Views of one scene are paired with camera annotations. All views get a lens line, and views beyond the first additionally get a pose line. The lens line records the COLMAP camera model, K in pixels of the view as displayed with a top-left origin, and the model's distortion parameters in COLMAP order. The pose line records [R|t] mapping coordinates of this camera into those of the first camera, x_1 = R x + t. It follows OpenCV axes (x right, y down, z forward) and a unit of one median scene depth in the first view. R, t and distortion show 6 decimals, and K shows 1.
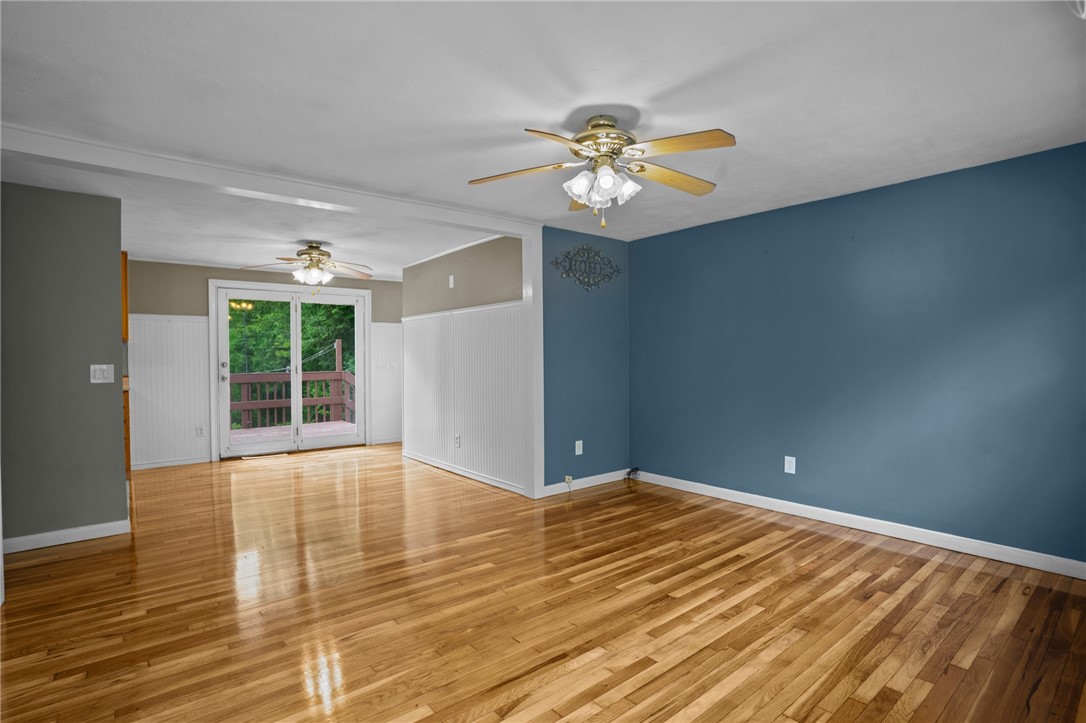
lens RADIAL K [[527.6, 0, 545.1], [0, 527.6, 367.6], [0, 0, 1]] dist [-0.066085, 0.029798]
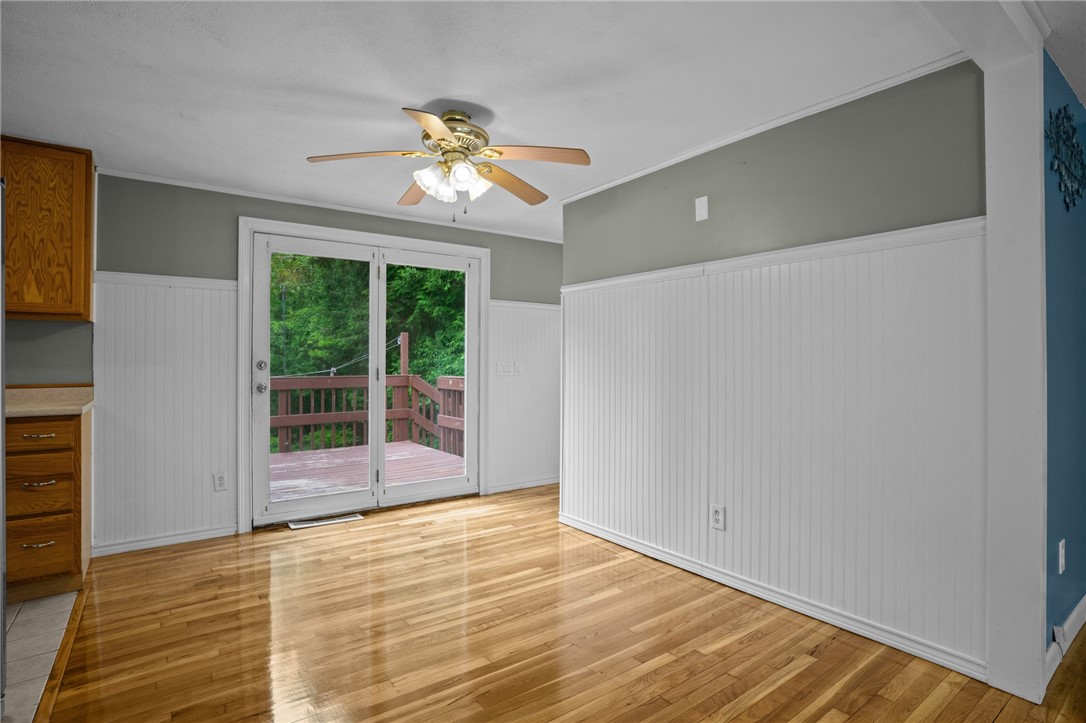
lens RADIAL K [[543.1, 0, 547.6], [0, 543.1, 358.9], [0, 0, 1]] dist [-0.070502, 0.031684]
pose [[0.998868, 0.006932, -0.047069, -0.258739], [-0.007963, 0.999732, -0.021759, -0.001751], [0.046906, 0.022109, 0.998655, 0.395418]]
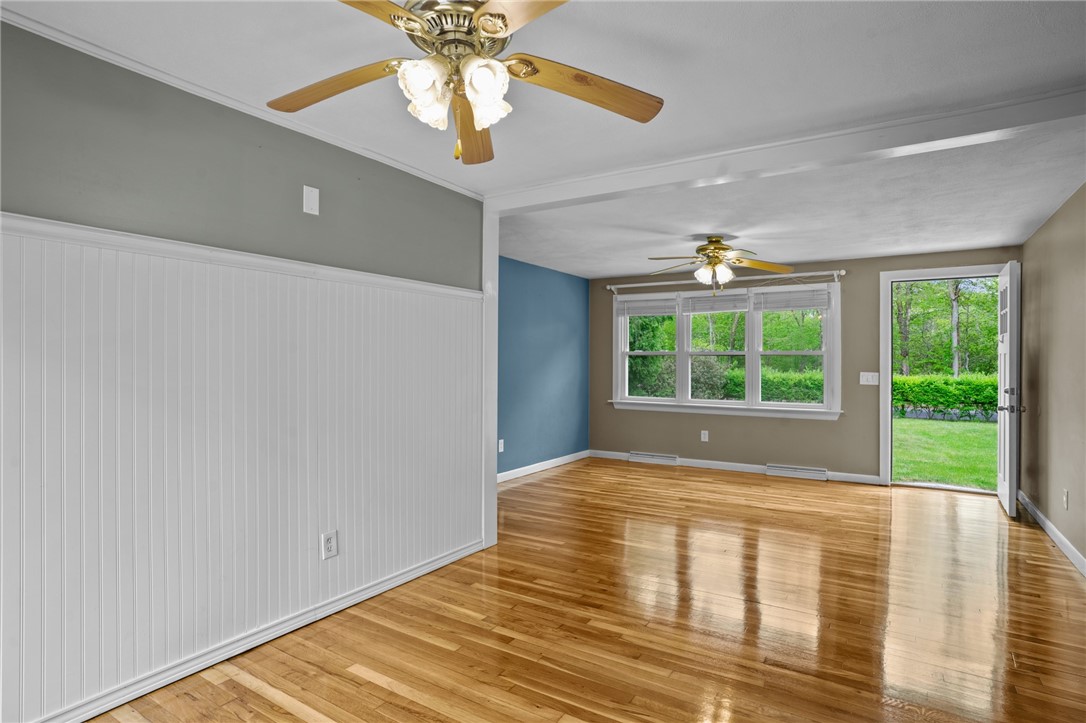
lens RADIAL K [[566.1, 0, 543.0], [0, 566.1, 361.5], [0, 0, 1]] dist [-0.033366, 0.000090]
pose [[-0.308362, 0.005659, 0.951252, -0.592421], [0.015203, 0.999884, -0.001021, -0.018444], [-0.951148, 0.014147, -0.308412, 0.817530]]
